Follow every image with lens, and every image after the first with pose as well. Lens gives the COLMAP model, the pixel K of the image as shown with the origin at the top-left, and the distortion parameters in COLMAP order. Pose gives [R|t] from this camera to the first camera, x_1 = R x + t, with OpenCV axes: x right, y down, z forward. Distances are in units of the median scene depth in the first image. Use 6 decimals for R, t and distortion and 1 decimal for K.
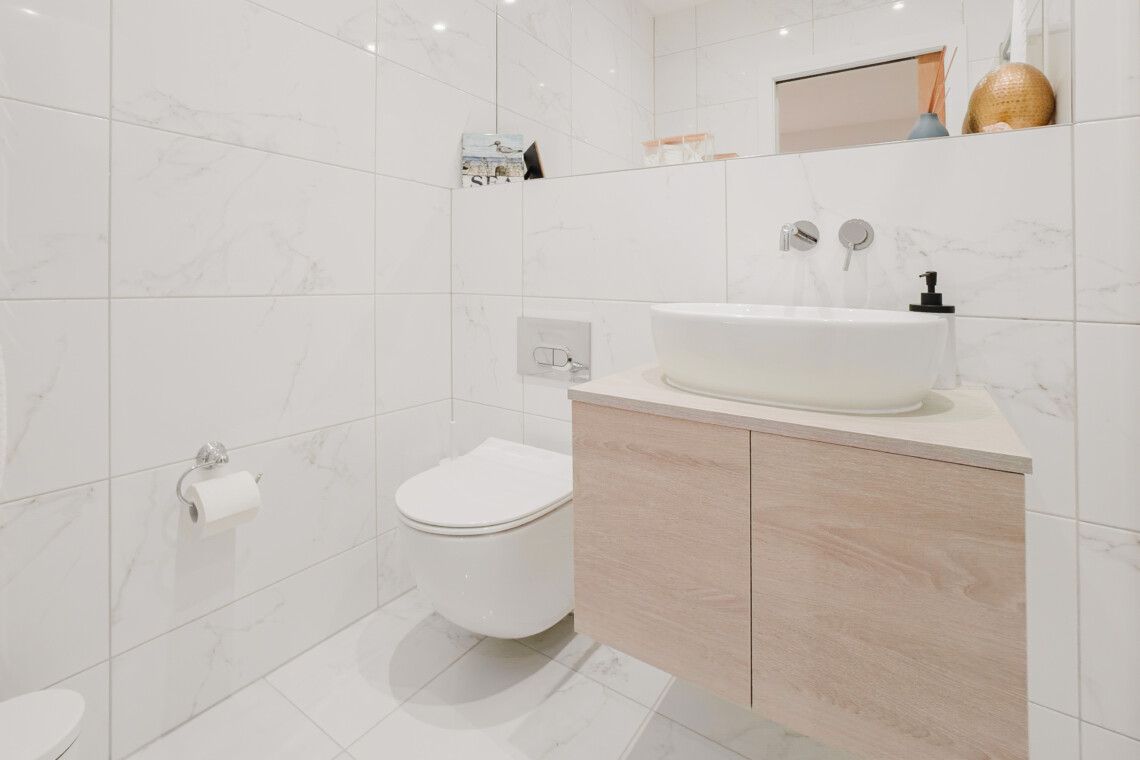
lens RADIAL K [[534.9, 0, 540.4], [0, 534.9, 266.8], [0, 0, 1]] dist [-0.000322, -0.000145]
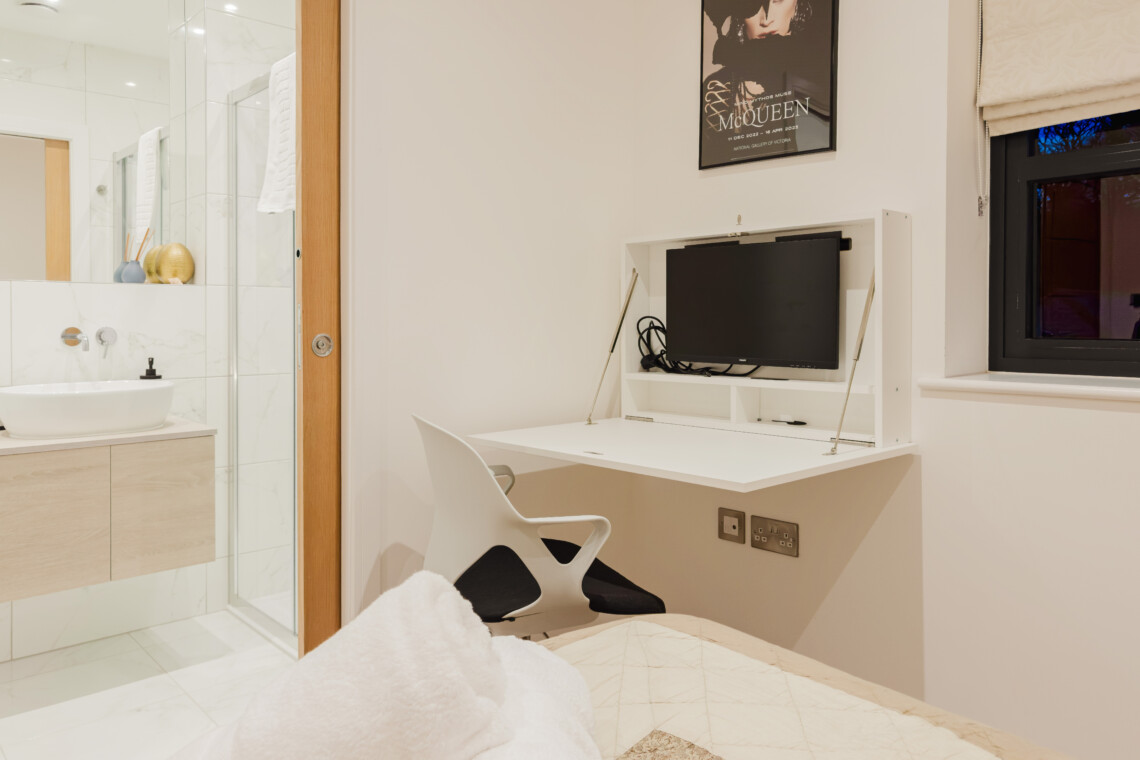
lens RADIAL K [[872.8, 0, 572.8], [0, 872.8, 321.7], [0, 0, 1]] dist [0.043837, 0.006282]
pose [[0.260696, -0.023447, 0.965136, -1.841072], [-0.006248, 0.999643, 0.025973, -0.203496], [-0.965401, -0.012801, 0.260456, -1.214779]]
